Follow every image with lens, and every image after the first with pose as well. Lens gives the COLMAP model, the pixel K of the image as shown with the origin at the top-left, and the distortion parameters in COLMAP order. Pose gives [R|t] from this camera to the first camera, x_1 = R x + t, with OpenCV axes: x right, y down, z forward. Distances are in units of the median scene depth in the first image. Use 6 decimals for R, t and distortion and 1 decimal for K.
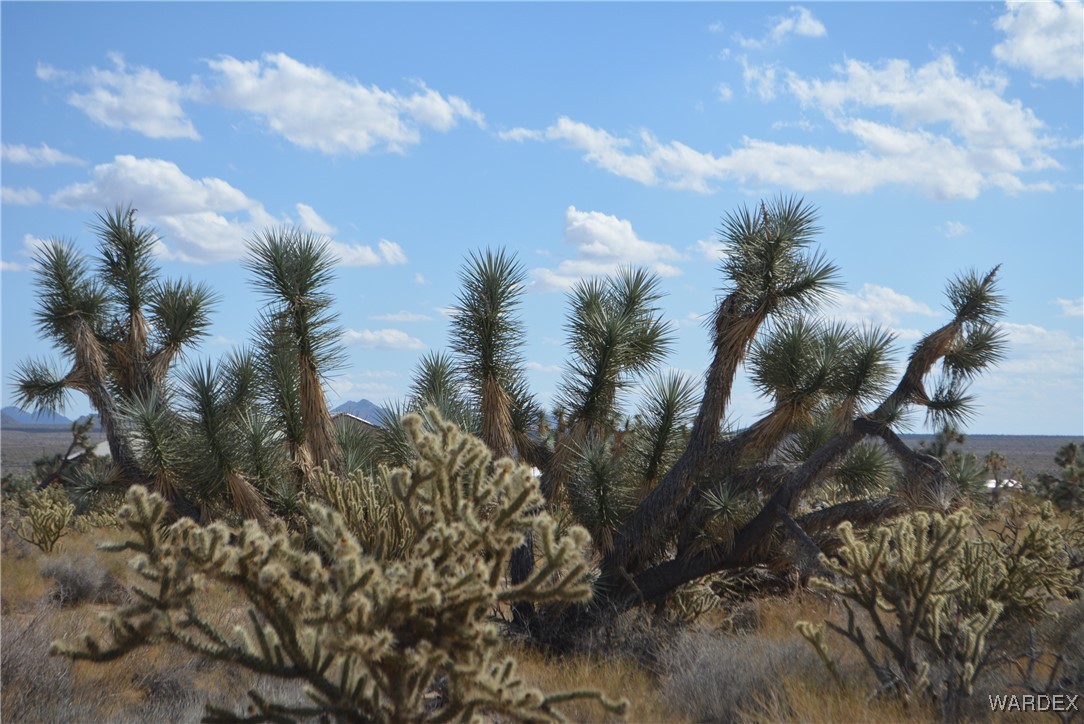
lens RADIAL K [[2487.6, 0, 542.0], [0, 2487.6, 362.0], [0, 0, 1]] dist [0.055474, -0.013190]
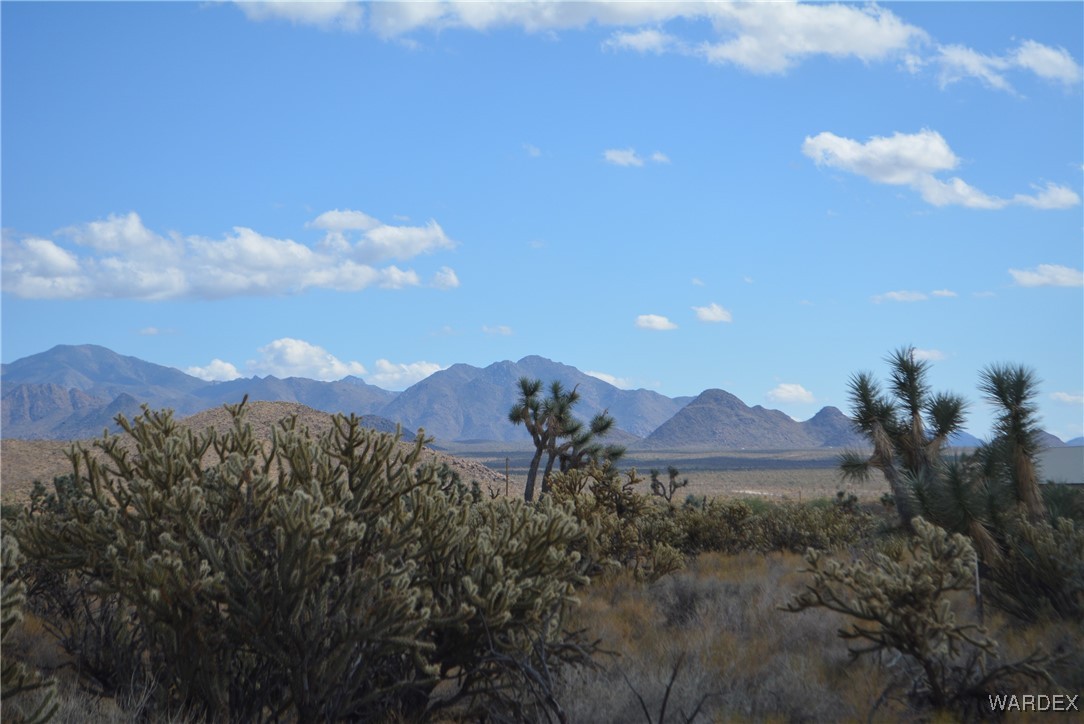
lens RADIAL K [[2510.9, 0, 571.0], [0, 2510.9, 364.8], [0, 0, 1]] dist [0.072517, -0.191007]
pose [[0.938126, -0.026610, -0.345269, 0.180774], [0.024475, 0.999645, -0.010542, -0.041716], [0.345427, 0.001440, 0.938444, -0.547421]]
